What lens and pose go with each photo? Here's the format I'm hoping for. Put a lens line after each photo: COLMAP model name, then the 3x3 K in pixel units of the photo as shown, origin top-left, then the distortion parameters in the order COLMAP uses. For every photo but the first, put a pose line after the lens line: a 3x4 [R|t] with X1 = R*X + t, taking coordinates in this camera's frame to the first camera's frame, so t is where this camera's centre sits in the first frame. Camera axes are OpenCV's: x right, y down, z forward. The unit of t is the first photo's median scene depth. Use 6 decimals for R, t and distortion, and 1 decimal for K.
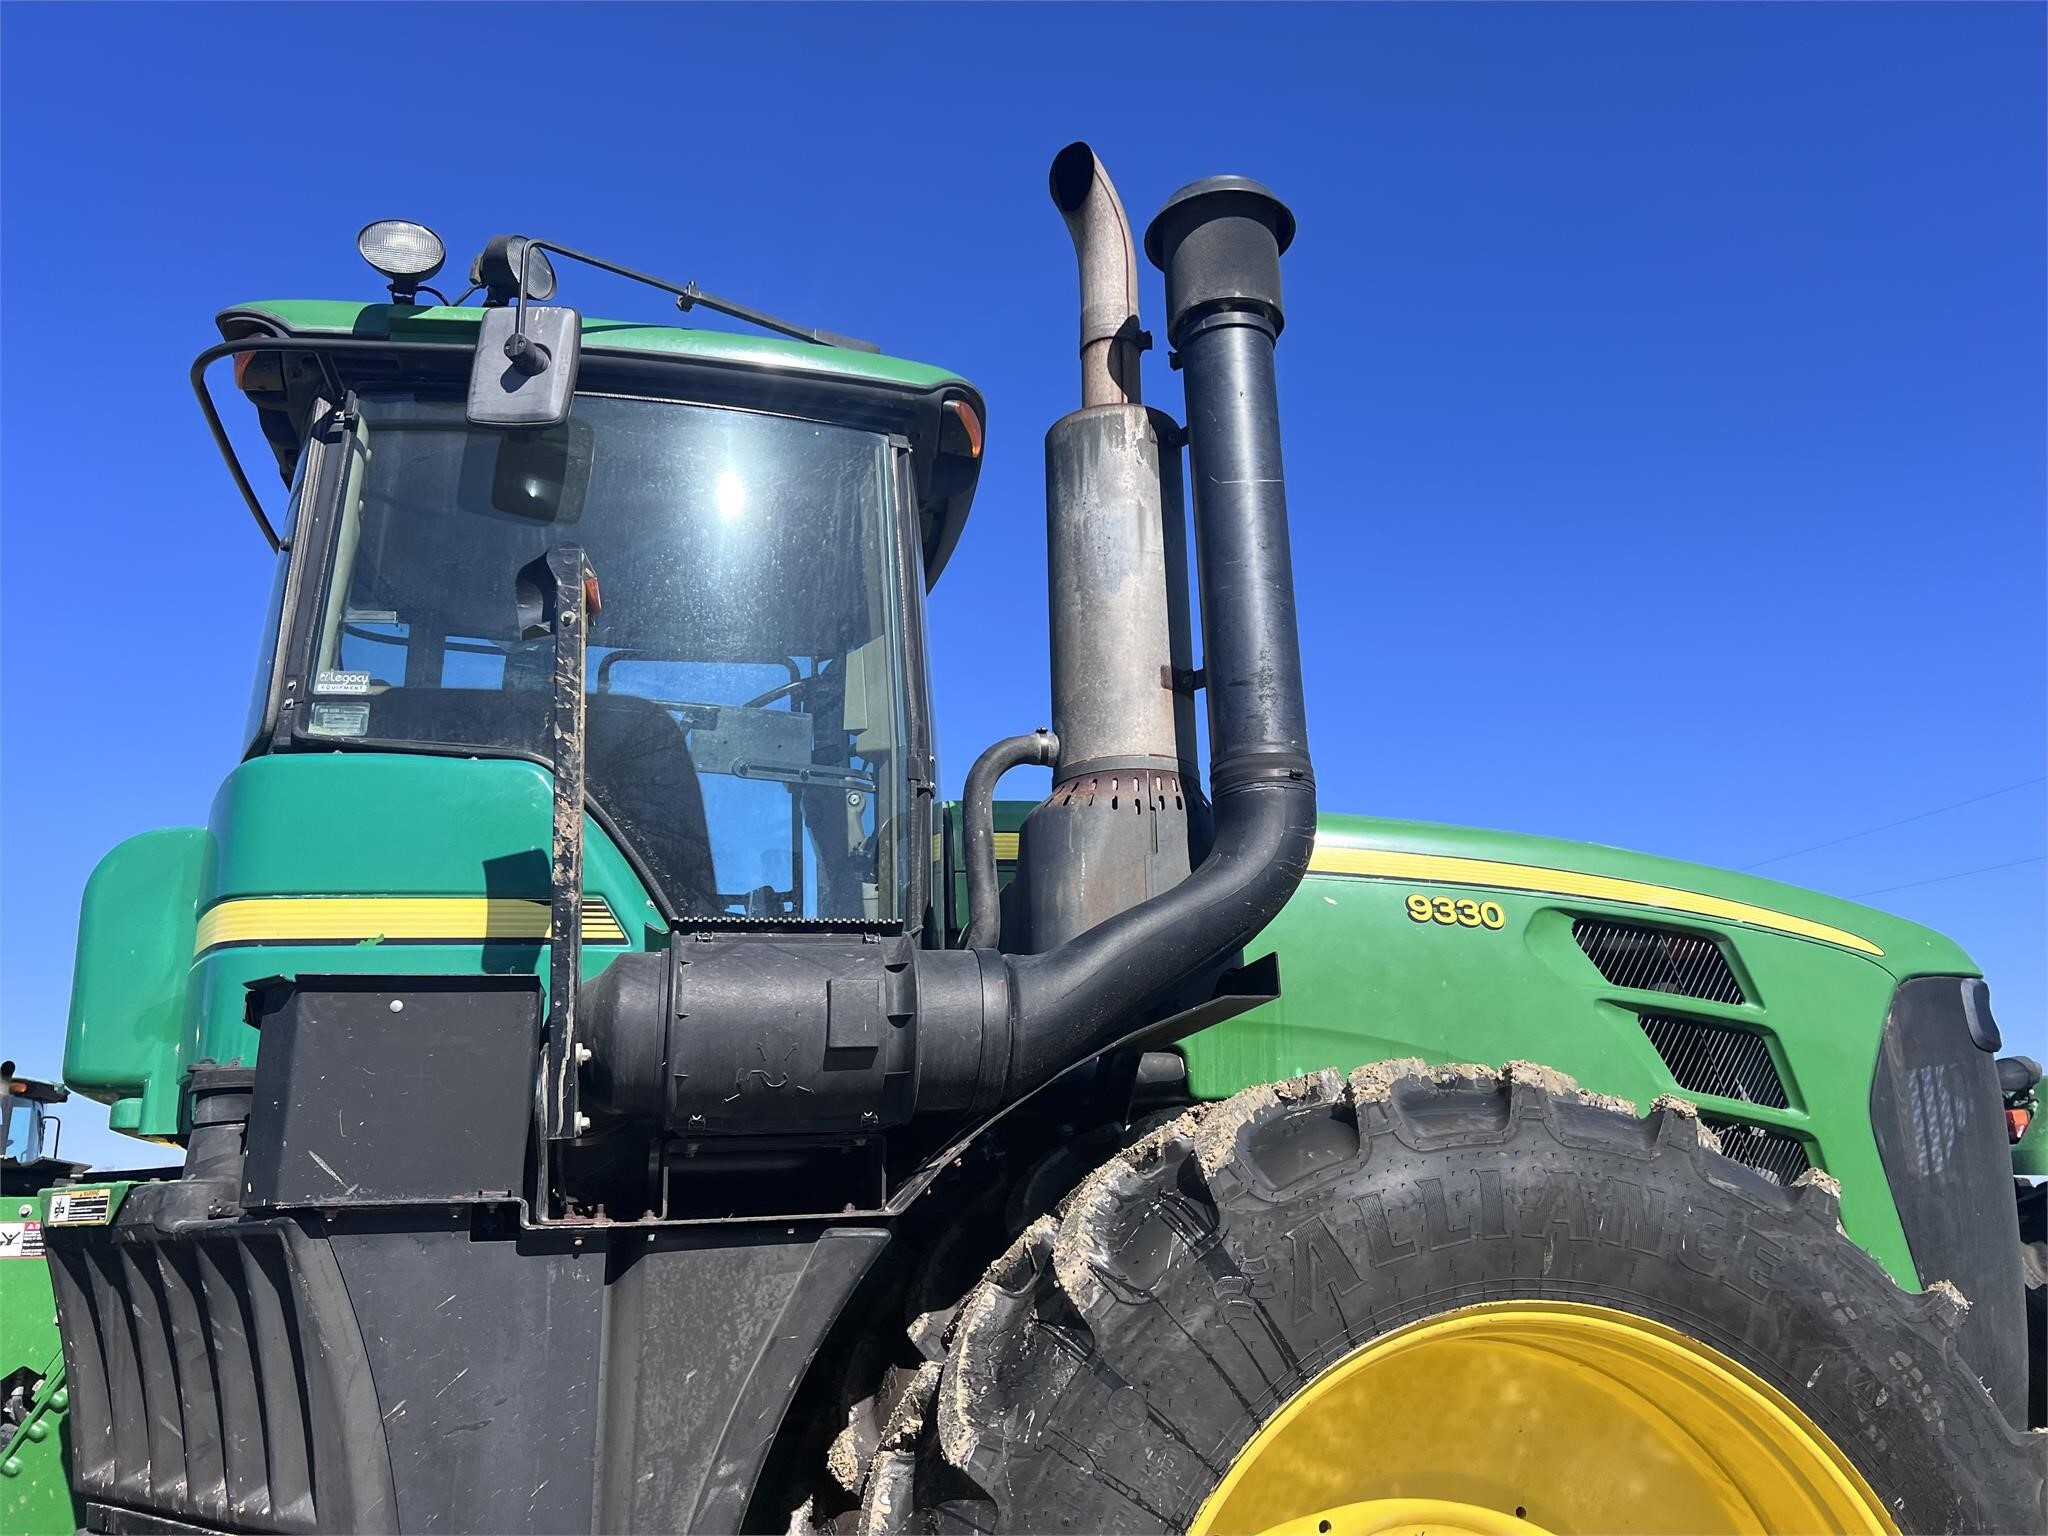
lens RADIAL K [[1532.1, 0, 1013.8], [0, 1532.1, 777.1], [0, 0, 1]] dist [0.056597, -0.064129]
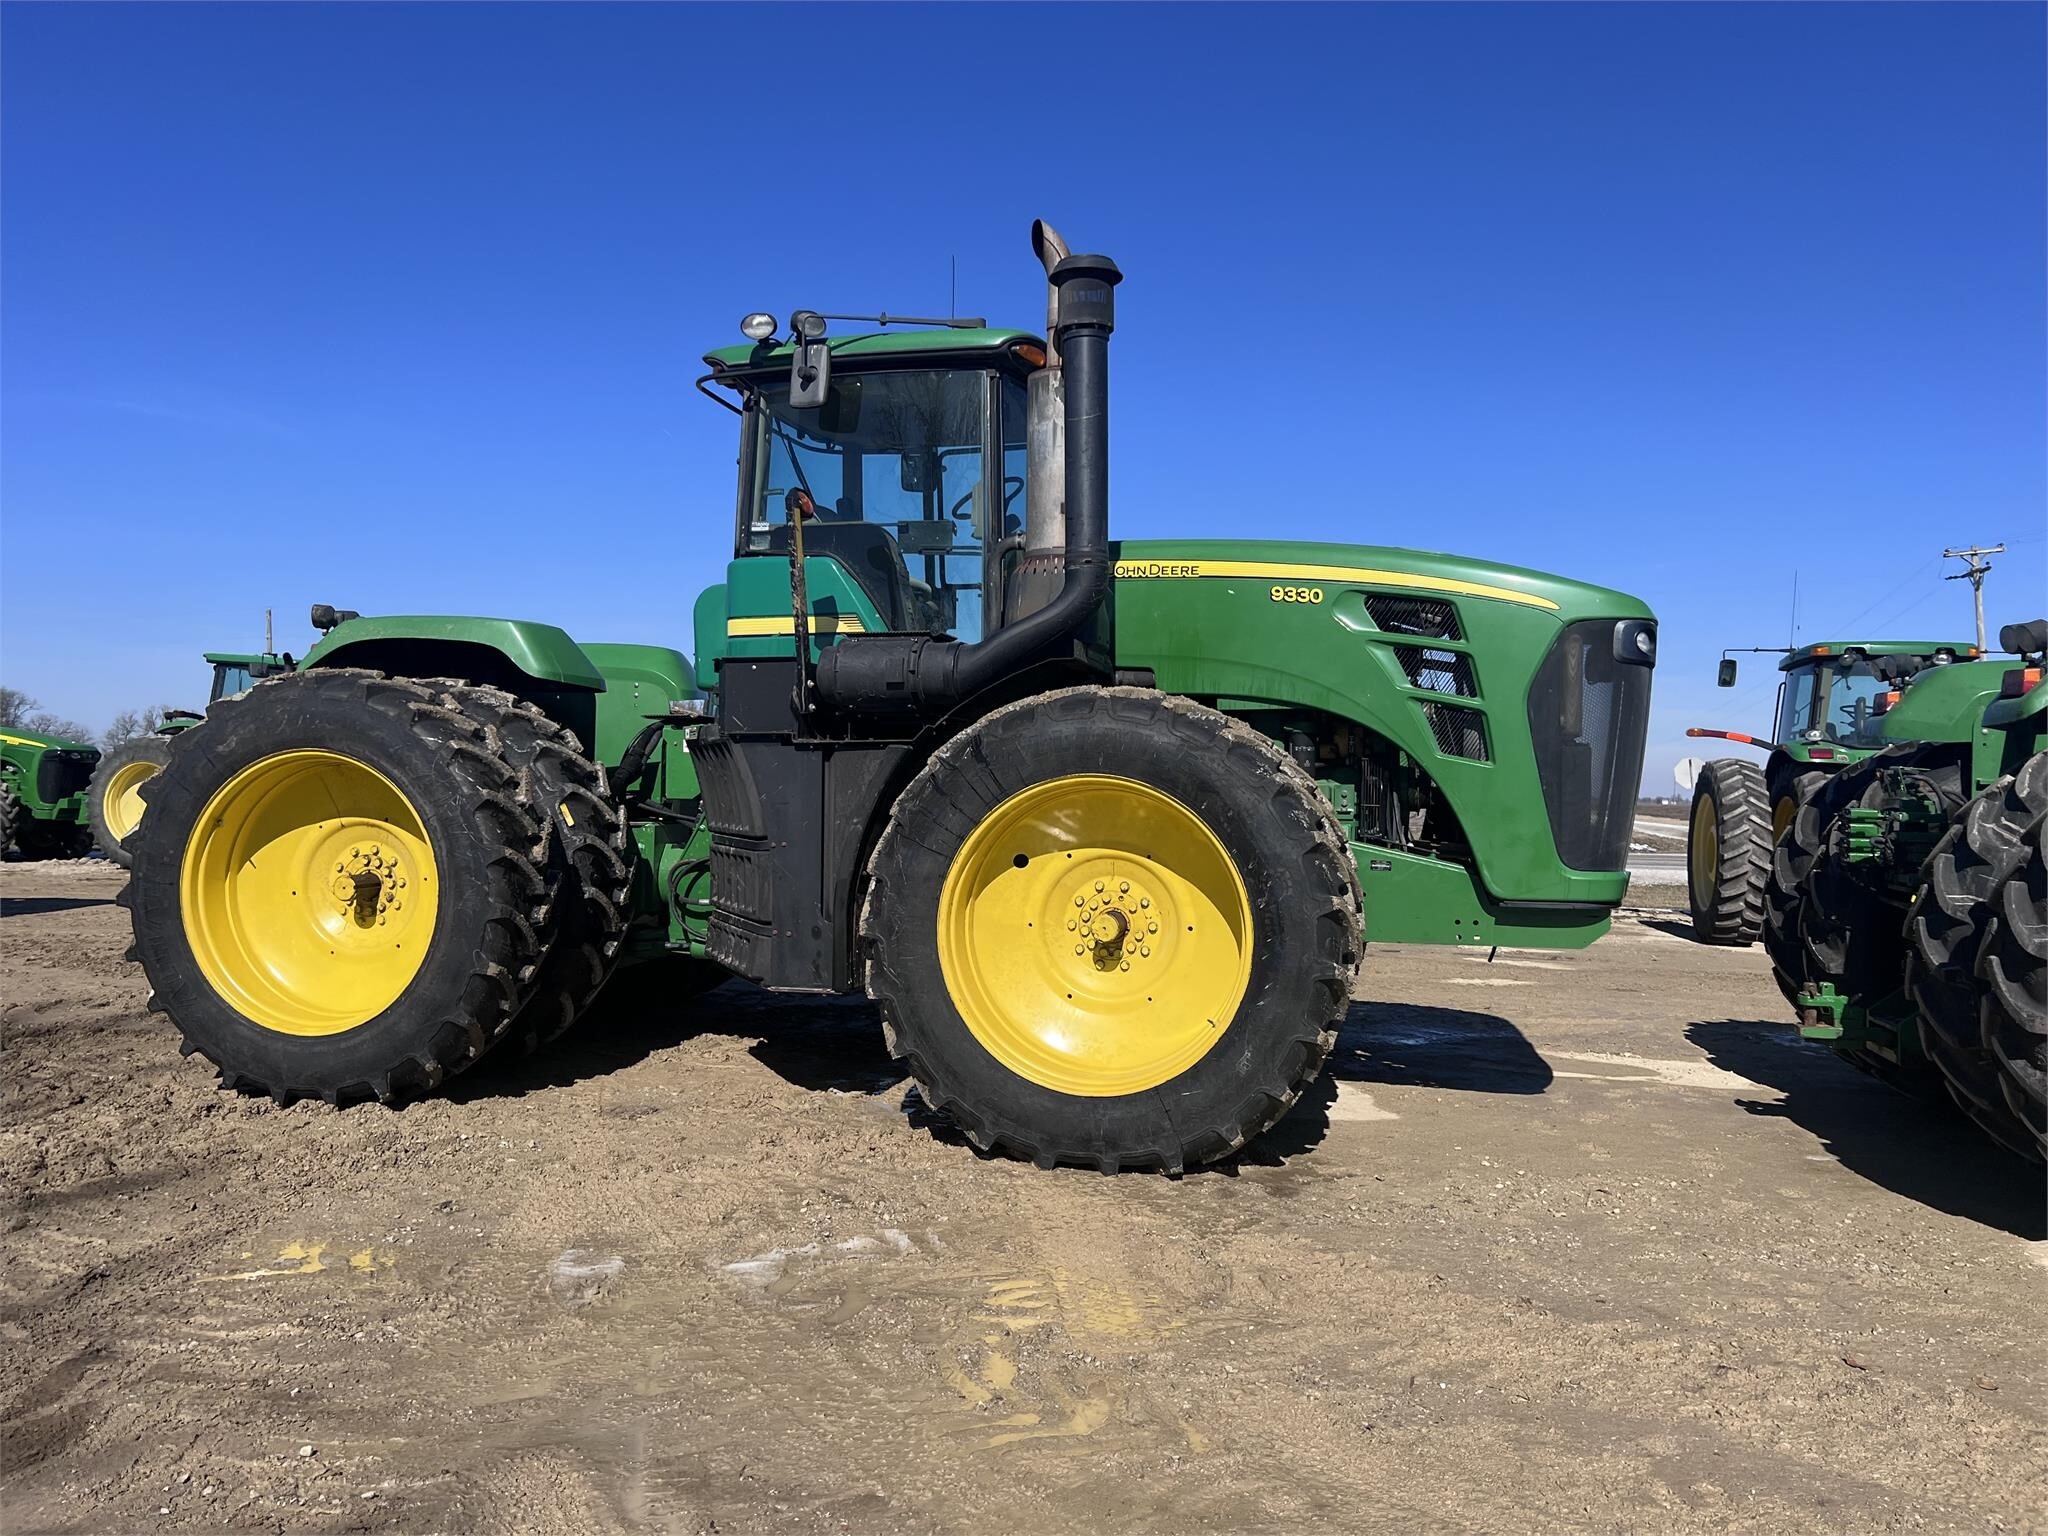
lens RADIAL K [[1519.6, 0, 1012.4], [0, 1519.6, 781.4], [0, 0, 1]] dist [0.106609, -0.201564]
pose [[0.889560, 0.029591, -0.455860, 1.260350], [0.100486, 0.960783, 0.258454, -0.316223], [0.445630, -0.275717, 0.851700, -1.199868]]
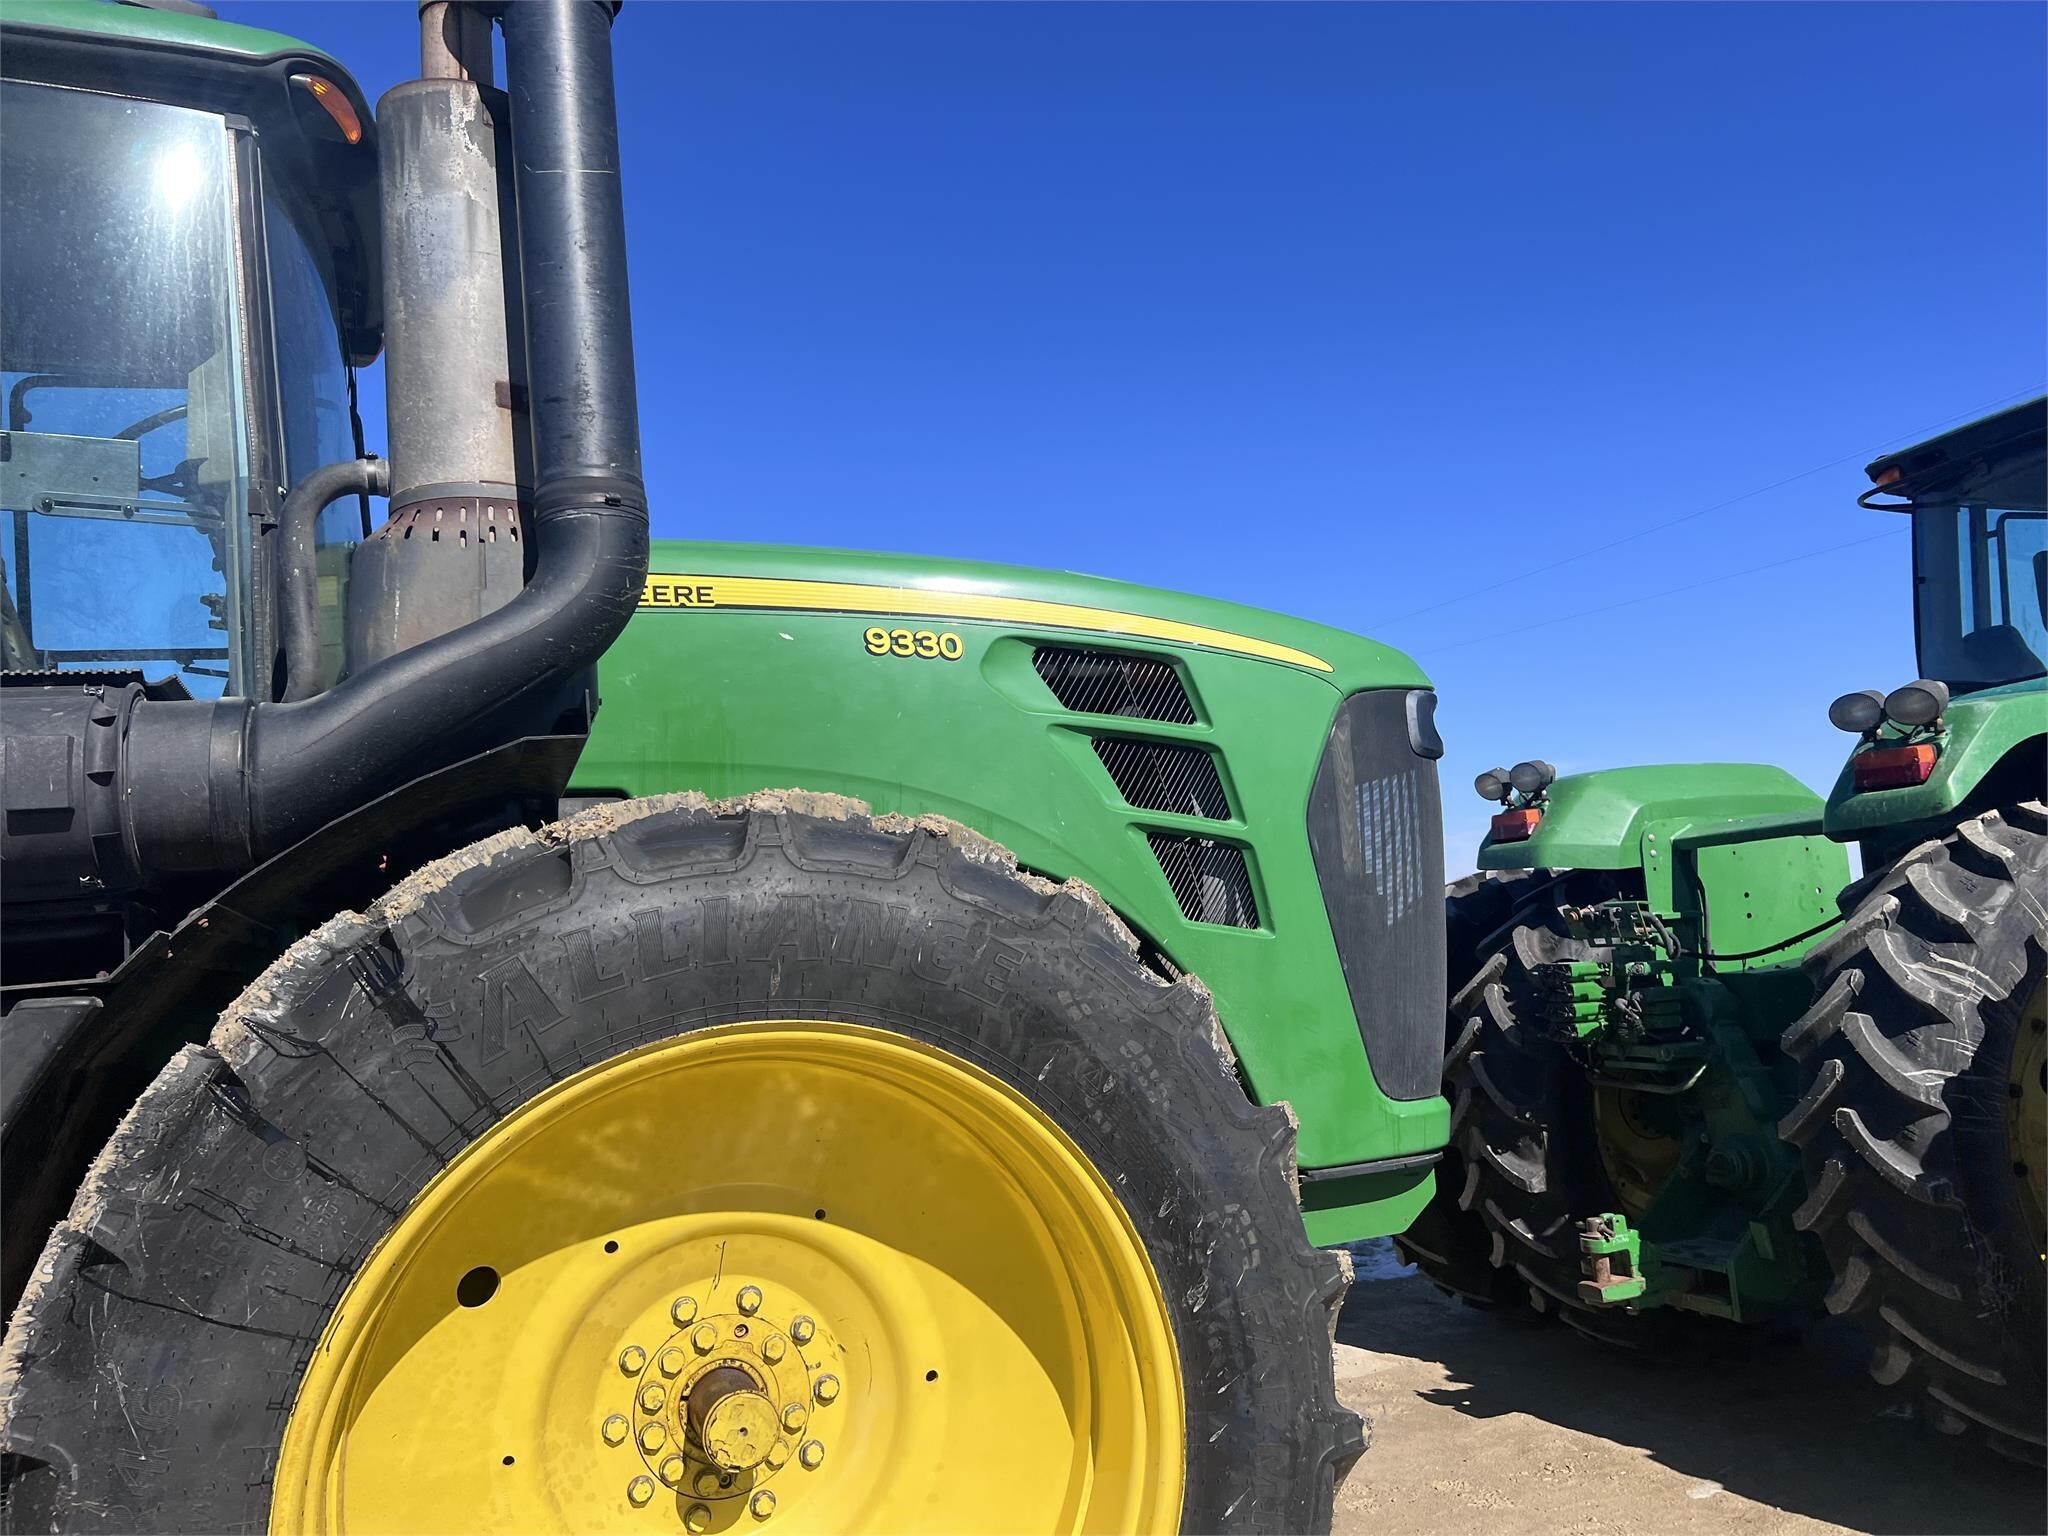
lens RADIAL K [[1519.6, 0, 1035.7], [0, 1519.6, 779.3], [0, 0, 1]] dist [0.072513, -0.091006]
pose [[0.988538, -0.043827, 0.144472, 0.331824], [0.019382, 0.985860, 0.166449, 0.017764], [-0.149724, -0.161741, 0.975409, 0.022066]]
